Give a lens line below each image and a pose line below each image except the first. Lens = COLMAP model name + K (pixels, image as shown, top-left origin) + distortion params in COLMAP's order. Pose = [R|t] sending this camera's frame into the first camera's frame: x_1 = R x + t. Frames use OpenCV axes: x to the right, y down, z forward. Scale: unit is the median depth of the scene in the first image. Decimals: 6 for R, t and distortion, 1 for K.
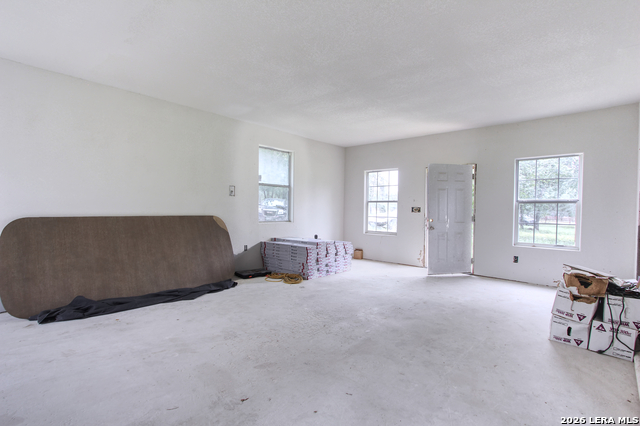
lens RADIAL K [[297.0, 0, 319.8], [0, 297.0, 211.4], [0, 0, 1]] dist [-0.017964, 0.002368]
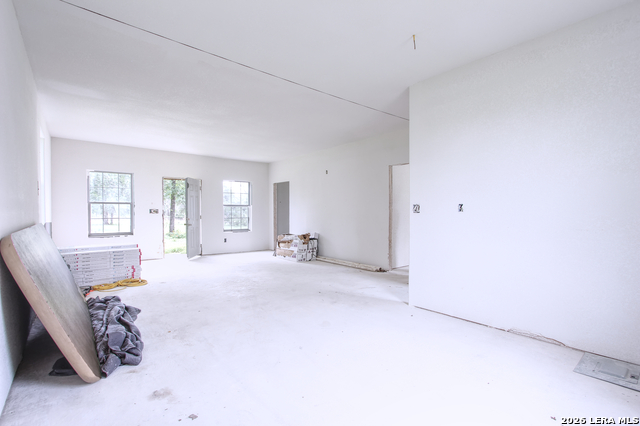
lens RADIAL K [[297.0, 0, 320.8], [0, 297.0, 214.0], [0, 0, 1]] dist [-0.017964, 0.002368]
pose [[0.138920, -0.018293, 0.990135, -1.356461], [0.007770, 0.999819, 0.017381, -0.017683], [-0.990273, 0.005279, 0.139037, 0.338604]]
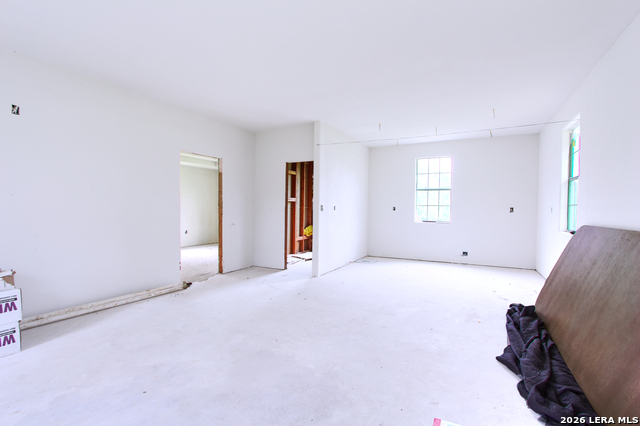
lens RADIAL K [[297.0, 0, 321.9], [0, 297.0, 210.5], [0, 0, 1]] dist [-0.017964, 0.002368]
pose [[-0.961865, -0.021414, -0.272686, 0.116449], [-0.023270, 0.999723, 0.003573, -0.010634], [0.272534, 0.009782, -0.962097, 1.630635]]
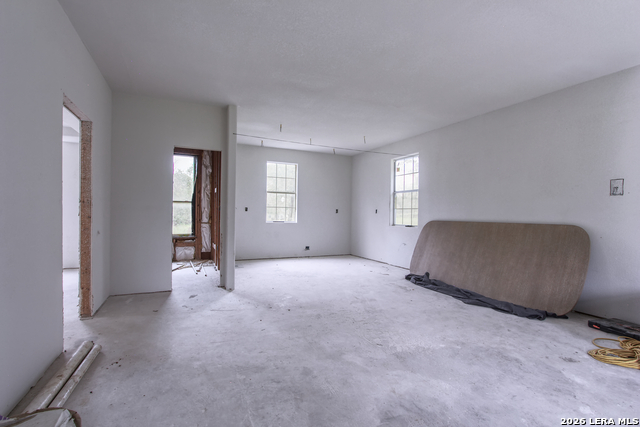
lens RADIAL K [[297.0, 0, 322.9], [0, 297.0, 217.1], [0, 0, 1]] dist [-0.017964, 0.002368]
pose [[-0.375718, -0.007486, -0.926704, 0.767551], [-0.022715, 0.999741, 0.001133, 0.010827], [0.926456, 0.021475, -0.375791, 1.002710]]
